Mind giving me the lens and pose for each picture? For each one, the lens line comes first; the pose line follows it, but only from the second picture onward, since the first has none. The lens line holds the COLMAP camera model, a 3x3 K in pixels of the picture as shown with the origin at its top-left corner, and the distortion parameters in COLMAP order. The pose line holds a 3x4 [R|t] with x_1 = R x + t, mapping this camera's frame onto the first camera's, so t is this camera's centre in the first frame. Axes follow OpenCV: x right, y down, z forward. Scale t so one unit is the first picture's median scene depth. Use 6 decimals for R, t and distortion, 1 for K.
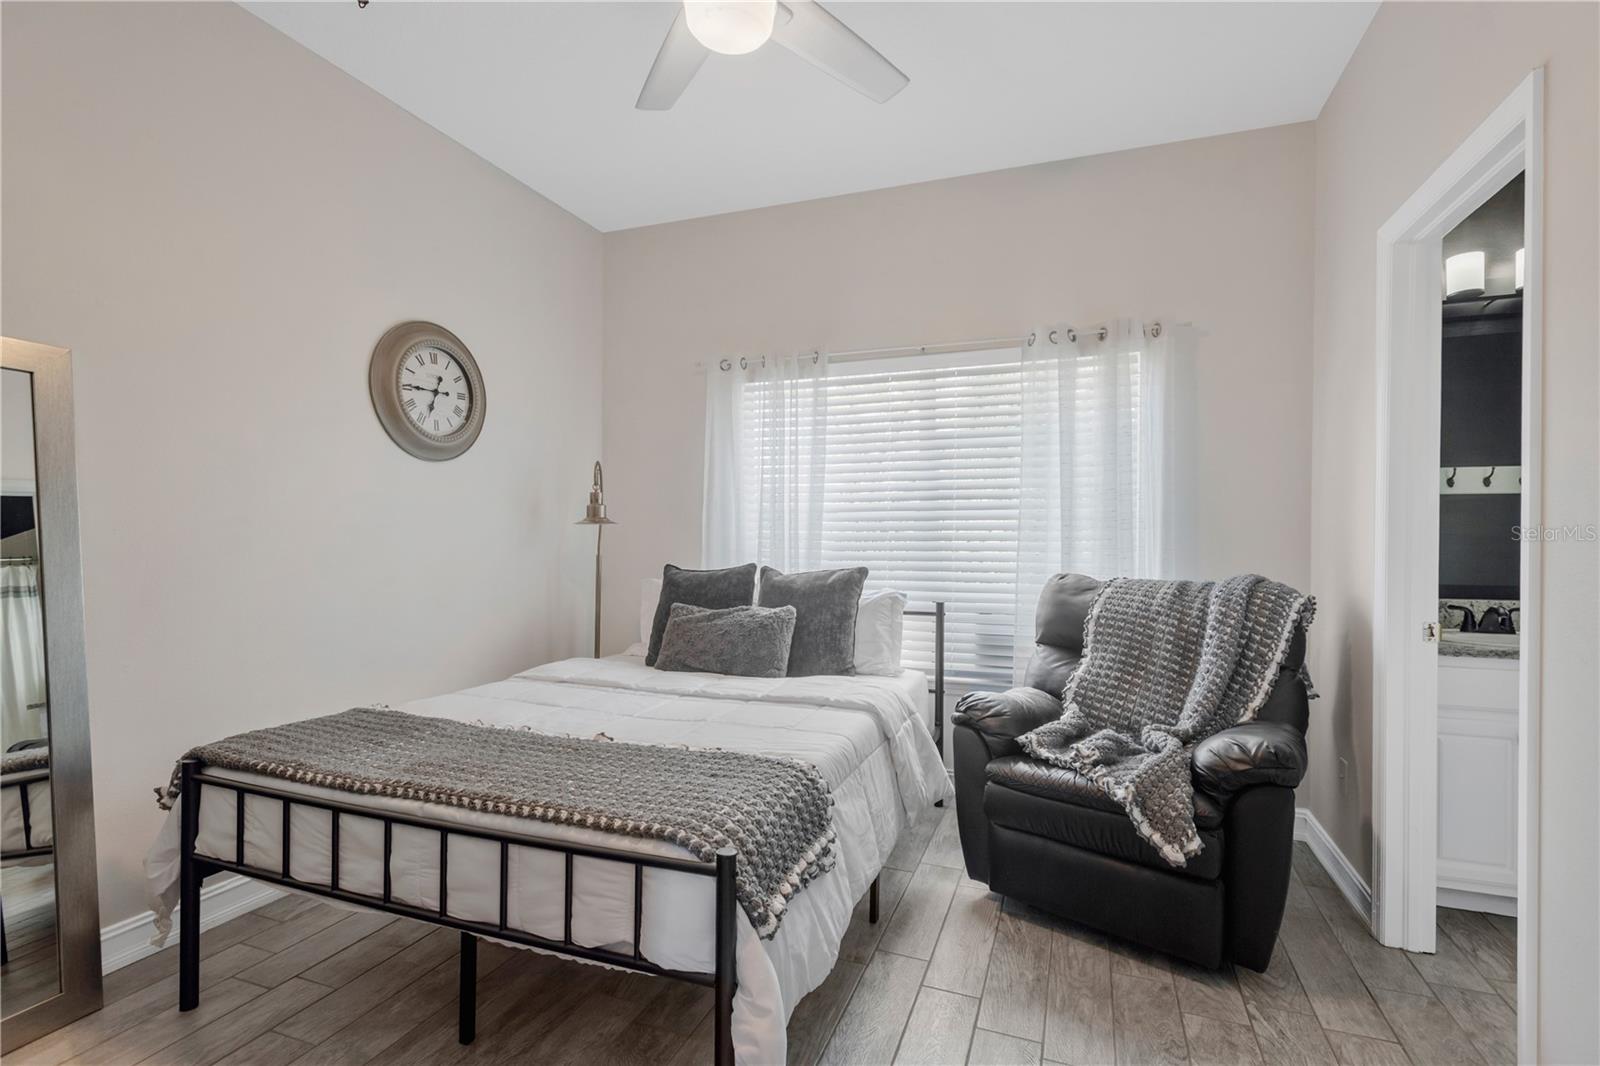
lens RADIAL K [[746.1, 0, 806.6], [0, 746.1, 540.8], [0, 0, 1]] dist [0.016900, -0.004704]
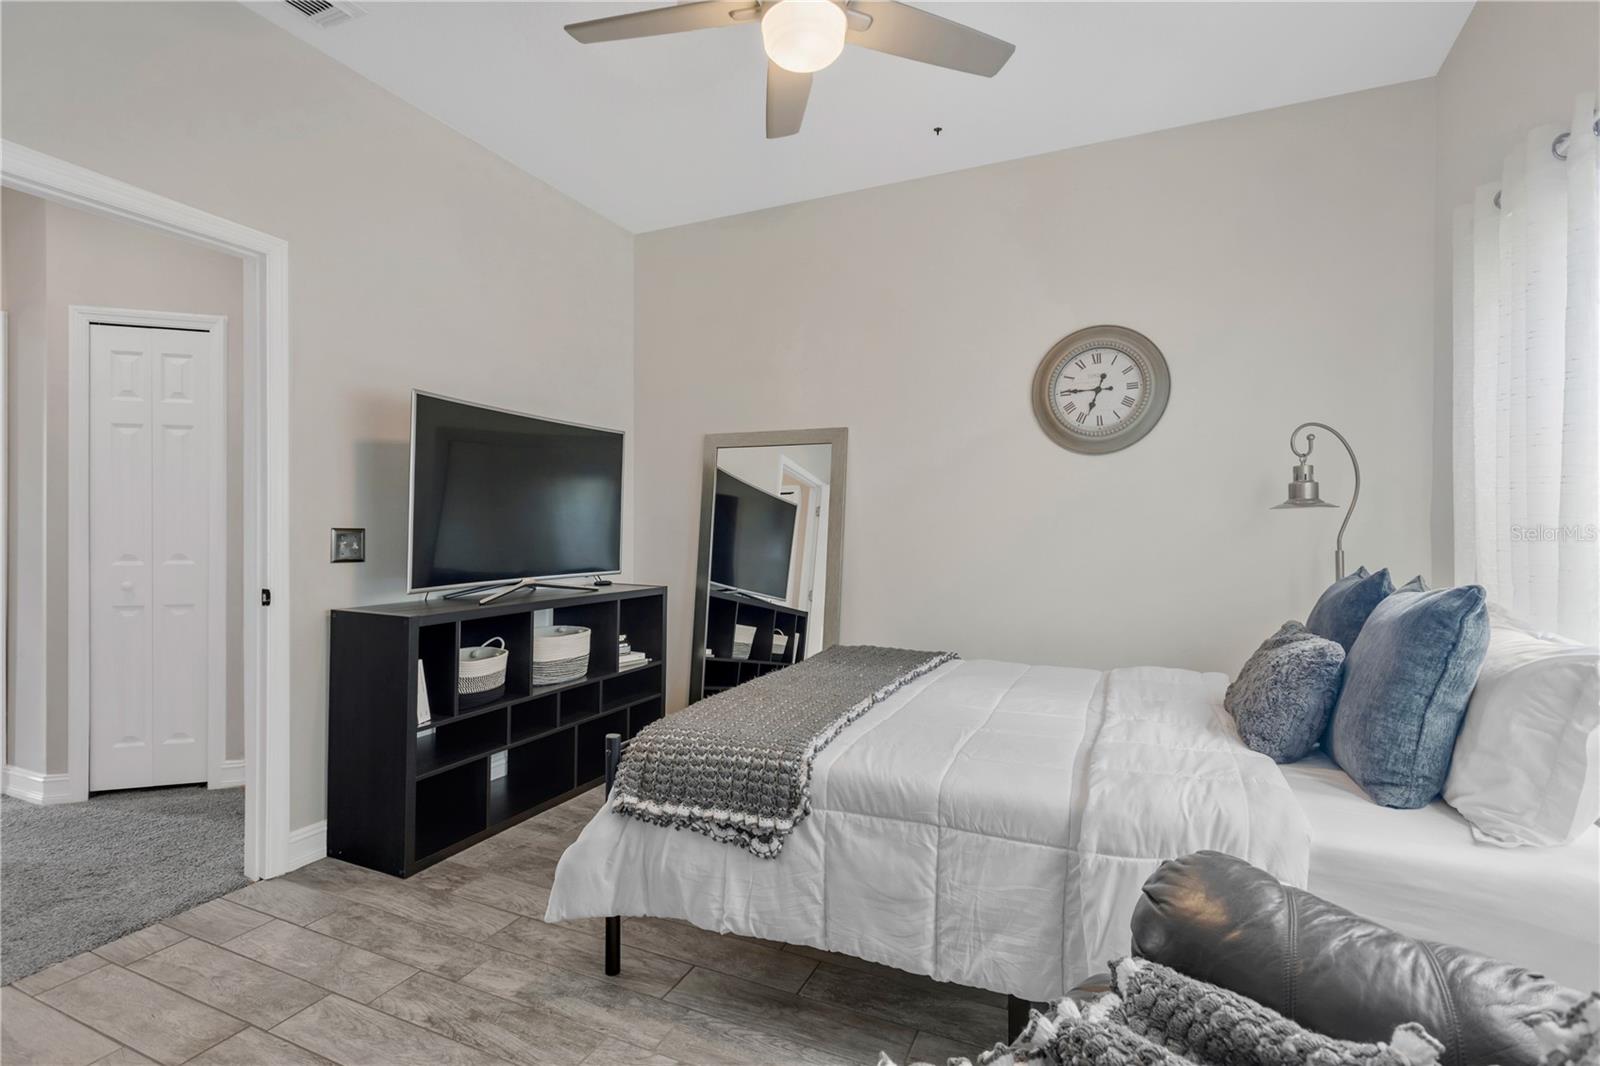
lens RADIAL K [[746.1, 0, 801.9], [0, 746.1, 529.6], [0, 0, 1]] dist [0.016900, -0.004704]
pose [[-0.067542, -0.002003, -0.997714, 0.589682], [-0.004227, 0.999990, -0.001721, 0.003758], [0.997707, 0.004101, -0.067550, 0.649435]]
